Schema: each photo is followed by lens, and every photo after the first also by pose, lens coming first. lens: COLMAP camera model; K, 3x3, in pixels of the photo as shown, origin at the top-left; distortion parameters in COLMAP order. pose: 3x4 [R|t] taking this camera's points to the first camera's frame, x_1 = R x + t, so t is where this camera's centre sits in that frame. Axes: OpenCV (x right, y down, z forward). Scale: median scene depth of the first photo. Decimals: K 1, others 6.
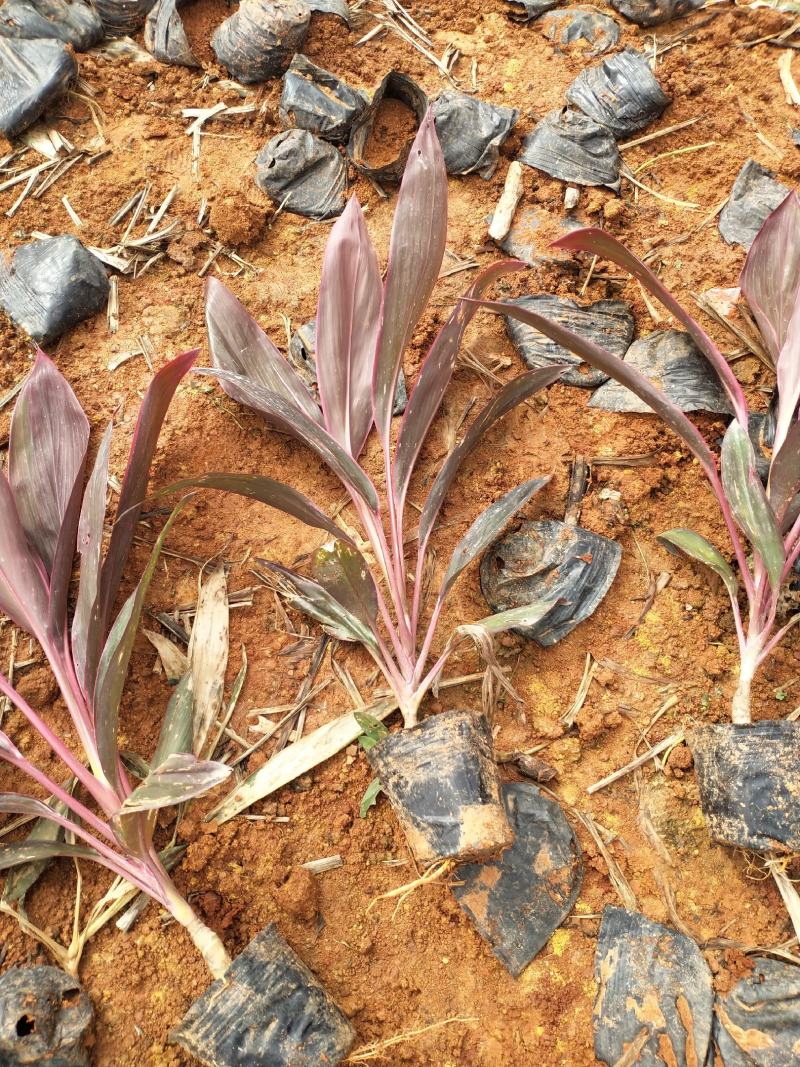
lens RADIAL K [[892.3, 0, 399.0], [0, 892.3, 526.9], [0, 0, 1]] dist [0.085986, -0.167294]
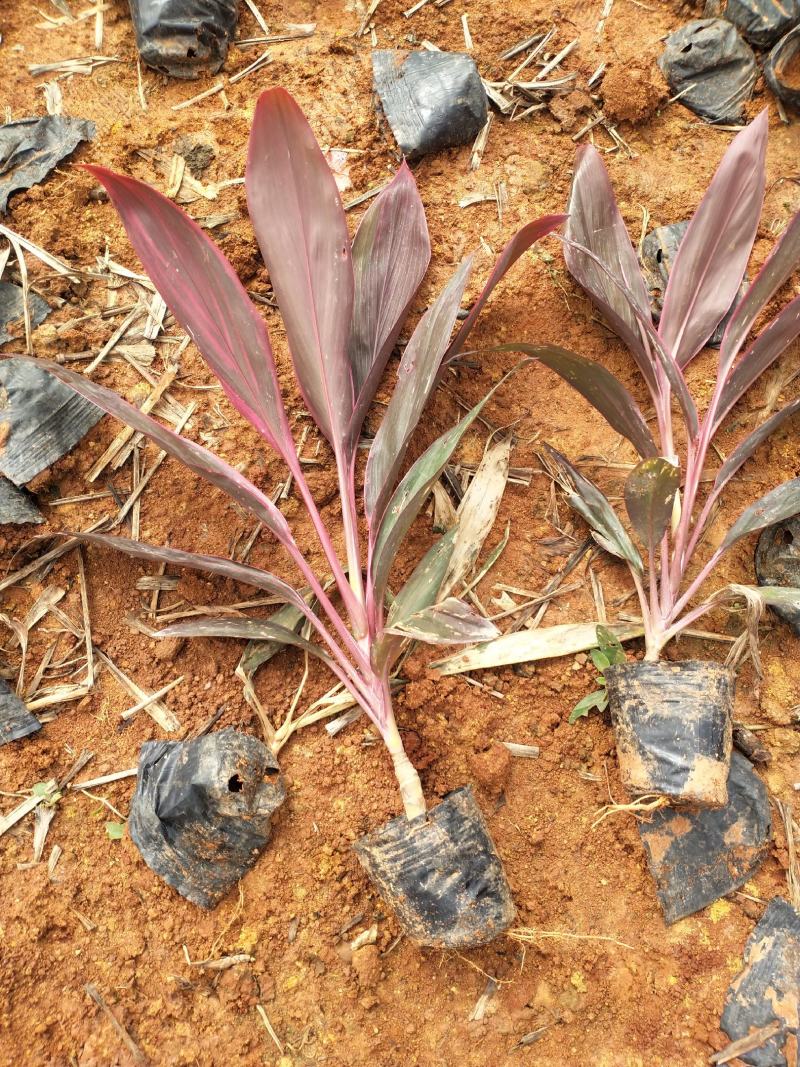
lens RADIAL K [[892.3, 0, 399.0], [0, 892.3, 526.9], [0, 0, 1]] dist [0.085986, -0.167294]
pose [[0.929022, 0.359837, -0.086228, -0.202078], [-0.348839, 0.929438, 0.120232, 0.062662], [0.123408, -0.081619, 0.988994, 0.001029]]
